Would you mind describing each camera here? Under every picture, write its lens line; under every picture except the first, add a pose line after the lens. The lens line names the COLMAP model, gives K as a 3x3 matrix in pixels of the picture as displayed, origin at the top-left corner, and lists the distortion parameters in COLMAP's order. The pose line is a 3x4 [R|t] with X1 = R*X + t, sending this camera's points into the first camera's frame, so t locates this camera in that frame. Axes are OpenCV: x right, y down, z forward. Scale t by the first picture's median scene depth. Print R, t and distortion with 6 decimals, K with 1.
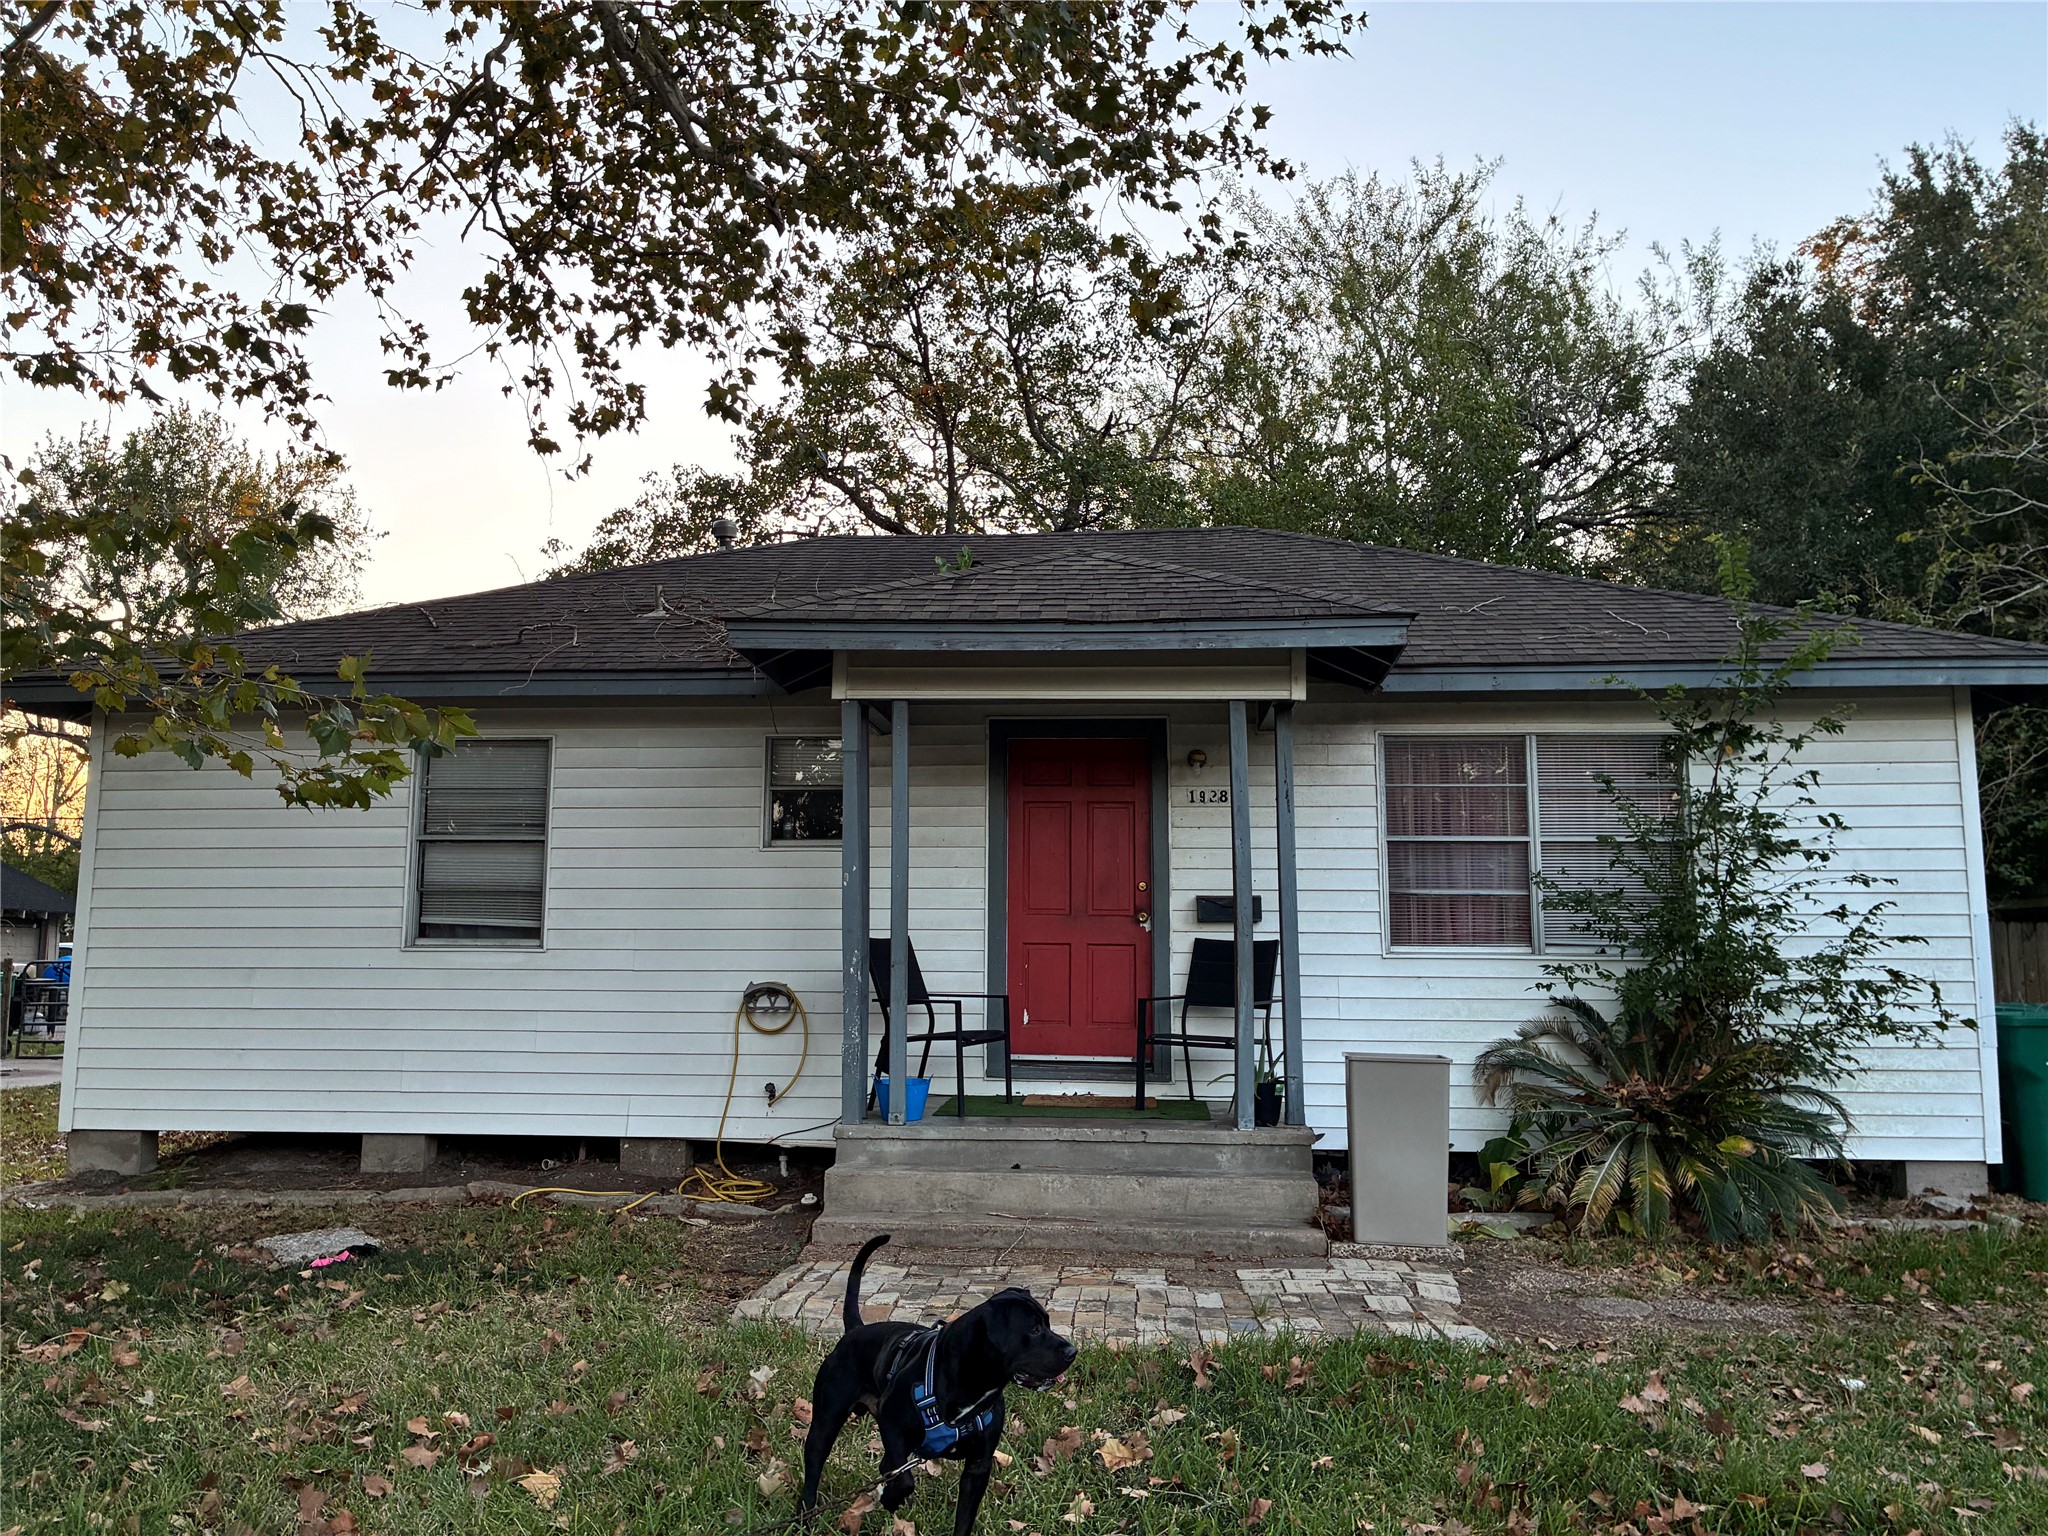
lens RADIAL K [[1543.2, 0, 1018.0], [0, 1543.2, 759.6], [0, 0, 1]] dist [0.046573, -0.005829]
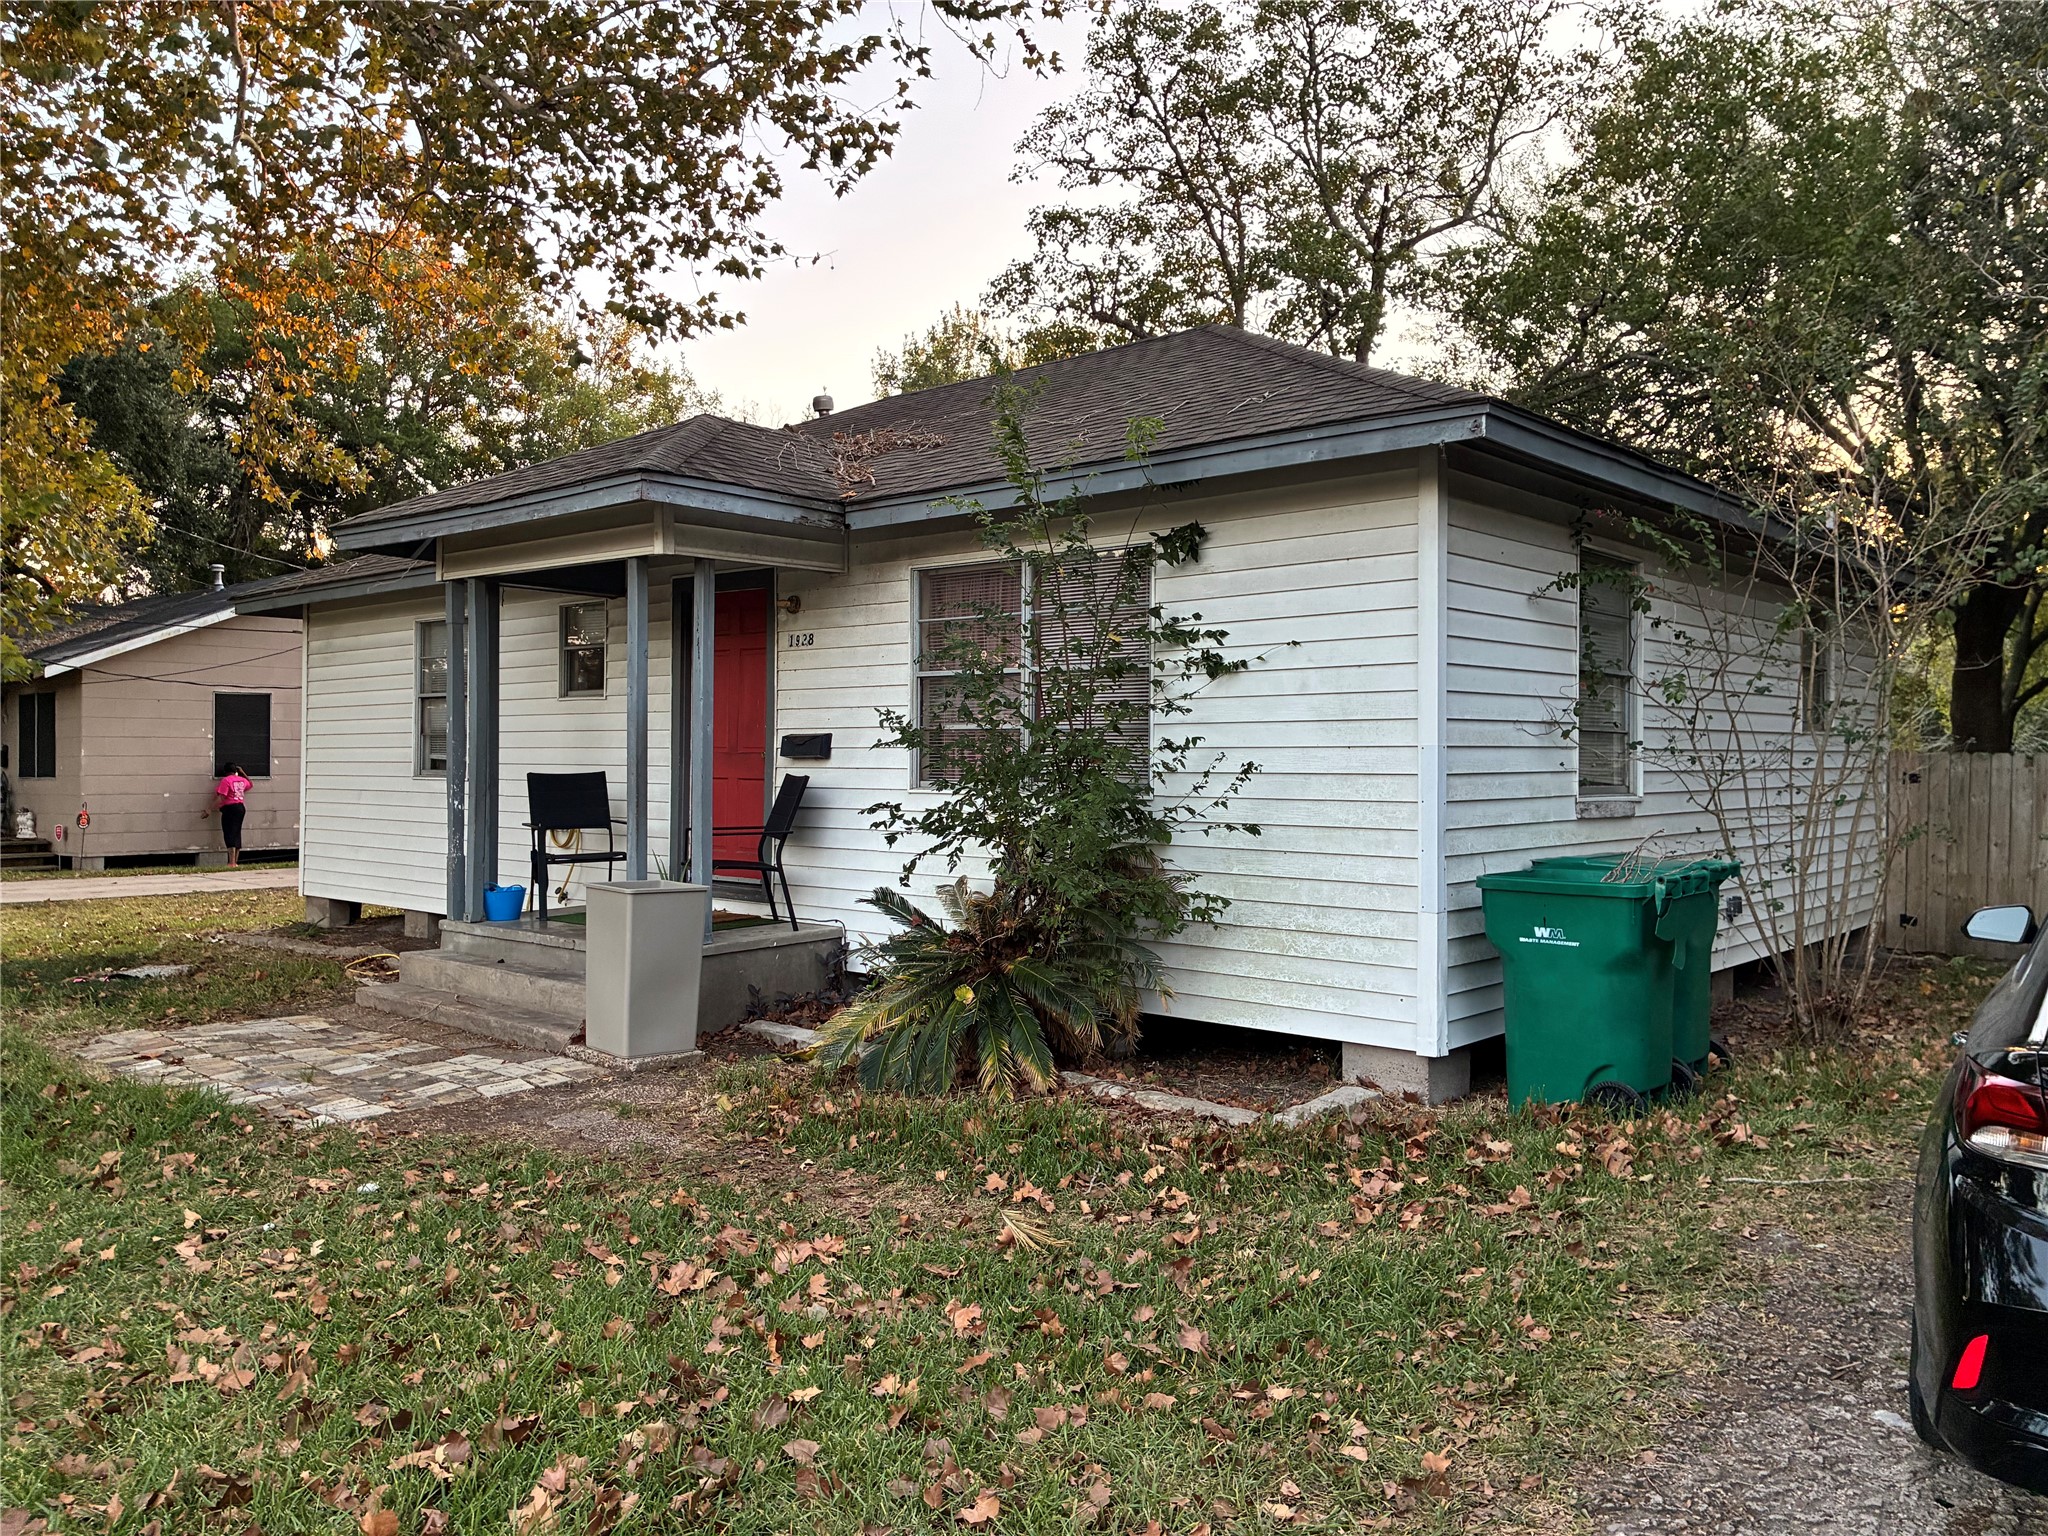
lens RADIAL K [[1543.2, 0, 1018.0], [0, 1543.2, 759.6], [0, 0, 1]] dist [0.046573, -0.005829]
pose [[0.795746, -0.003490, -0.605620, 0.884913], [0.076976, 0.992456, 0.095422, 0.015329], [0.600718, -0.122550, 0.790012, 0.248014]]
